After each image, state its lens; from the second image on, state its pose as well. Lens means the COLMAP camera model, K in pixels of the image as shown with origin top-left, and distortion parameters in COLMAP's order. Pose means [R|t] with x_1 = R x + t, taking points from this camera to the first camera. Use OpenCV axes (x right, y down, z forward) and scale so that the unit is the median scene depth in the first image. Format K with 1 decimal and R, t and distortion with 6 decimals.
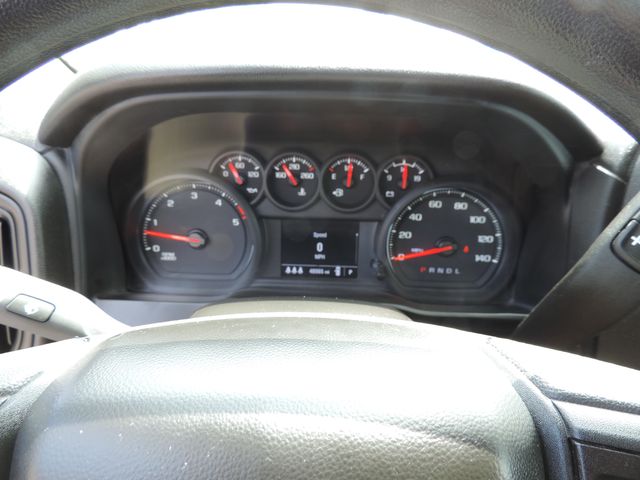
lens RADIAL K [[449.0, 0, 318.0], [0, 449.0, 241.3], [0, 0, 1]] dist [-0.004794, -0.004130]
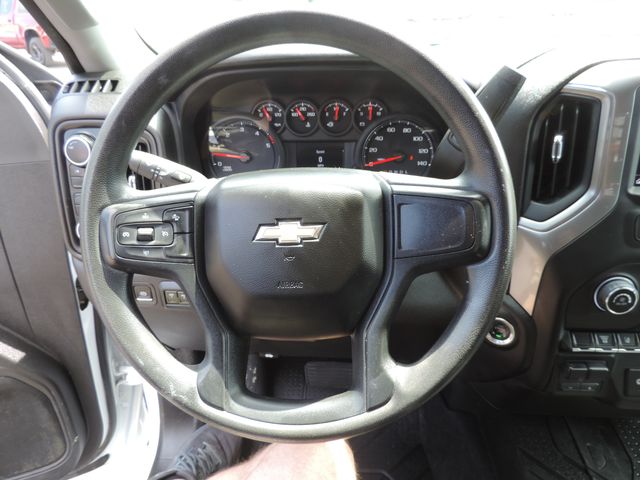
lens RADIAL K [[449.0, 0, 321.2], [0, 449.0, 237.1], [0, 0, 1]] dist [-0.004794, -0.004130]
pose [[0.998926, -0.024648, -0.039241, 0.066065], [0.028436, 0.994673, 0.099078, 0.137046], [0.036590, -0.100087, 0.994306, -0.663138]]
